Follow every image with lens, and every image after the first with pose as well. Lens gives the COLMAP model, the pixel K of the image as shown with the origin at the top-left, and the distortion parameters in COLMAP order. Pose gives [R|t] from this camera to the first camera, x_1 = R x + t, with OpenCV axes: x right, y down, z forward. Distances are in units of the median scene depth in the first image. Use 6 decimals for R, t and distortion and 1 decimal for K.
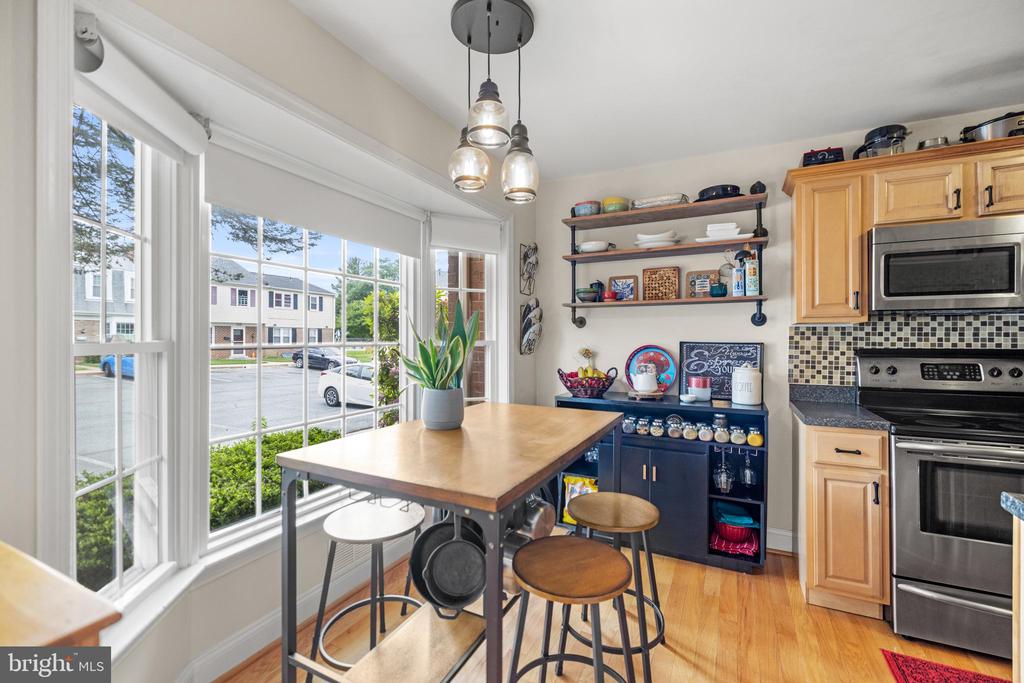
lens RADIAL K [[433.5, 0, 512.2], [0, 433.5, 340.4], [0, 0, 1]] dist [0.006645, -0.000644]
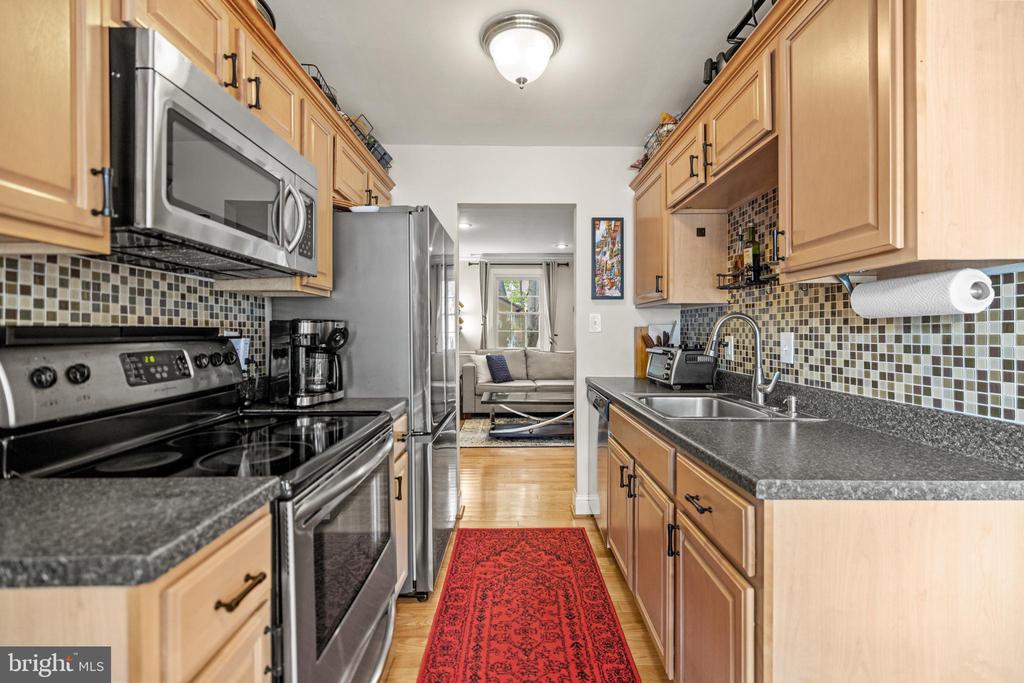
lens RADIAL K [[433.5, 0, 518.6], [0, 433.5, 330.7], [0, 0, 1]] dist [0.006645, -0.000644]
pose [[-0.460742, 0.001098, 0.887534, 0.280247], [-0.001794, 0.999996, -0.002168, 0.025016], [-0.887533, -0.002591, -0.460738, 0.819347]]
